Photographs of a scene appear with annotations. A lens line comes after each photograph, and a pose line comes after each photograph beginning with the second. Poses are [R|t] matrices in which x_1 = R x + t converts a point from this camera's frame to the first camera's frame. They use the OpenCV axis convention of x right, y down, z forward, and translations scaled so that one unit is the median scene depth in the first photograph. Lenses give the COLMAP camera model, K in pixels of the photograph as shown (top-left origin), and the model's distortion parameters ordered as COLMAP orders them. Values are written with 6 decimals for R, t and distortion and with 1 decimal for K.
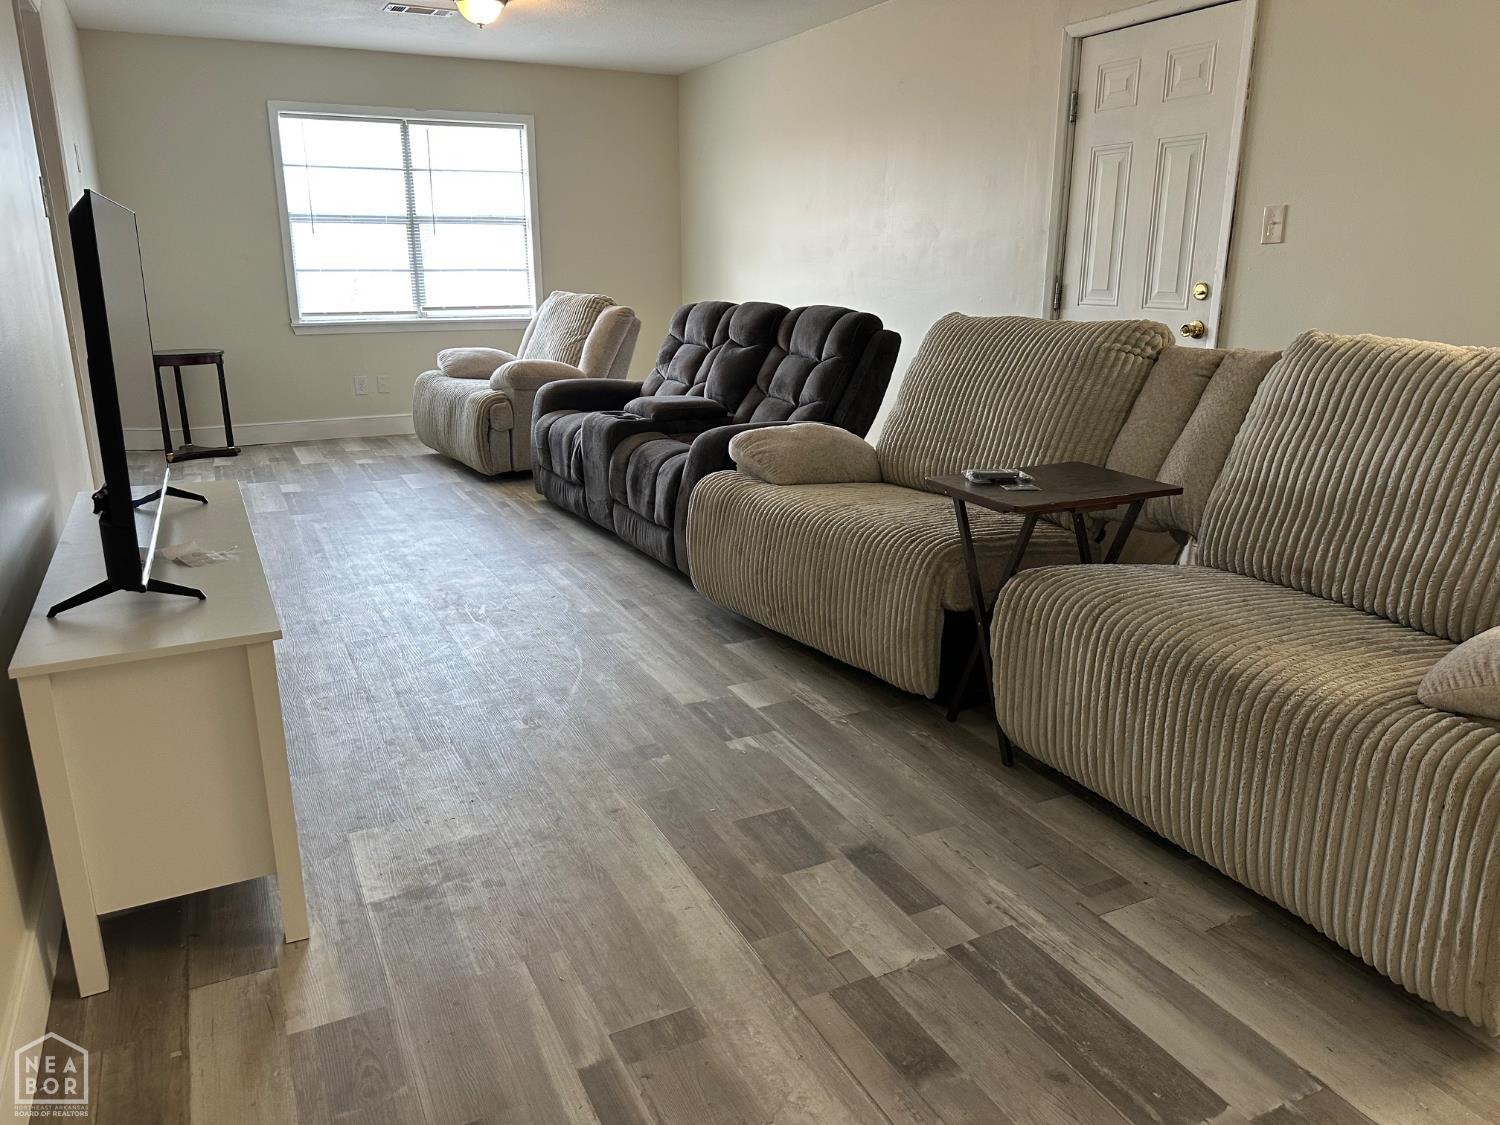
lens RADIAL K [[1055.5, 0, 746.5], [0, 1055.5, 556.1], [0, 0, 1]] dist [0.043938, -0.041135]
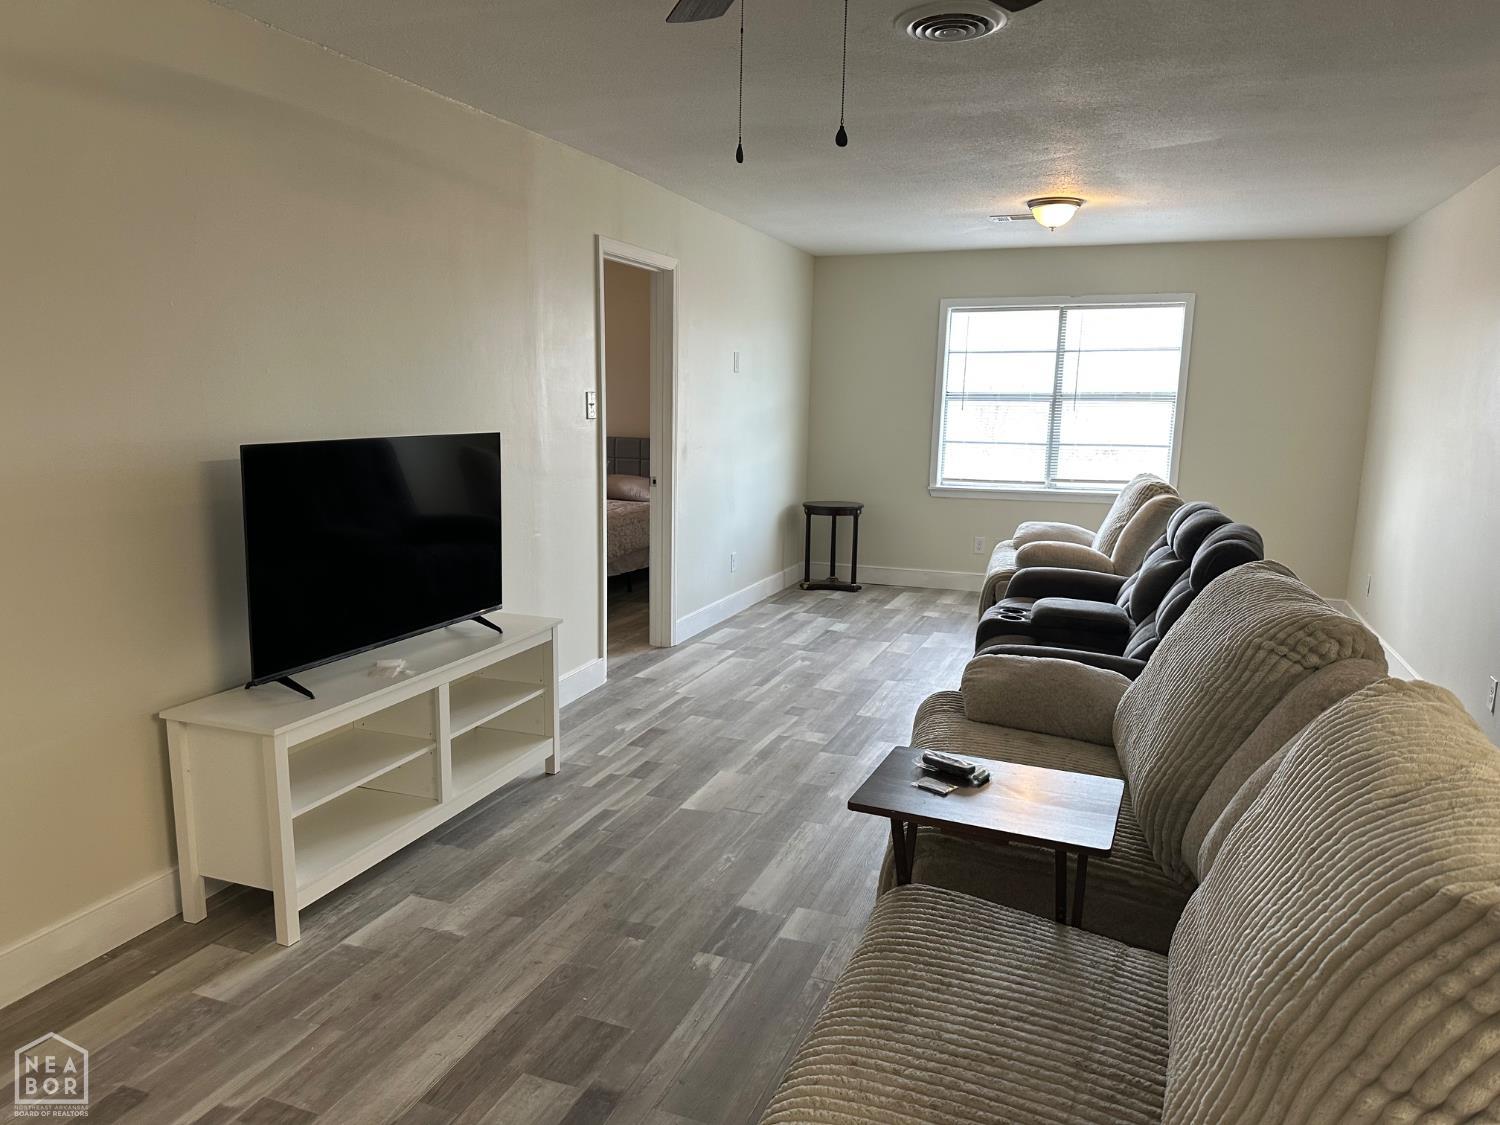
lens RADIAL K [[1055.5, 0, 745.8], [0, 1055.5, 560.5], [0, 0, 1]] dist [0.043938, -0.041135]
pose [[0.667394, 0.128839, -0.733475, 1.029170], [-0.216401, 0.975972, -0.025469, -0.255160], [0.712570, 0.175723, 0.679239, 0.385995]]
